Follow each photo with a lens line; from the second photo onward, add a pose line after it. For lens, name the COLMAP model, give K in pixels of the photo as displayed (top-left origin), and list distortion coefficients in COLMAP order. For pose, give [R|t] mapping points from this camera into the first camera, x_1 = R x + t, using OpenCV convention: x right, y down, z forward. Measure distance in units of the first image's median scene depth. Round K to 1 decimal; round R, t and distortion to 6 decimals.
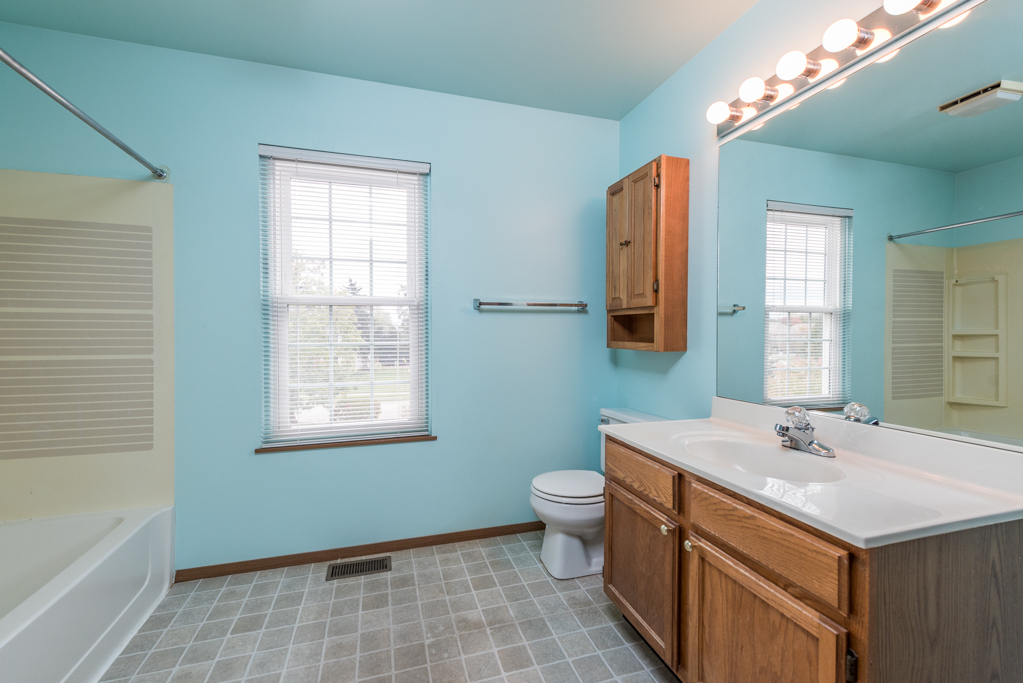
lens RADIAL K [[409.7, 0, 519.2], [0, 409.7, 353.2], [0, 0, 1]] dist [0.002356, -0.000262]
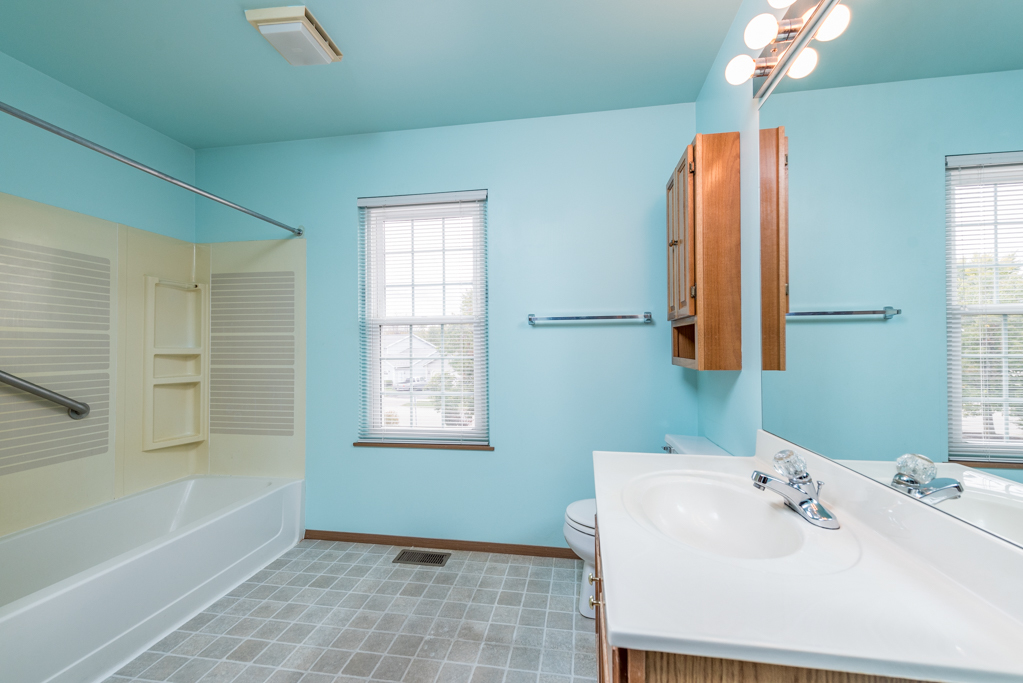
lens RADIAL K [[408.4, 0, 512.5], [0, 408.4, 357.1], [0, 0, 1]] dist [0.002807, 0.000209]
pose [[0.903977, 0.004939, -0.427553, 0.336777], [-0.015970, 0.999626, -0.022217, -0.004853], [0.427283, 0.026911, 0.903717, 0.088427]]
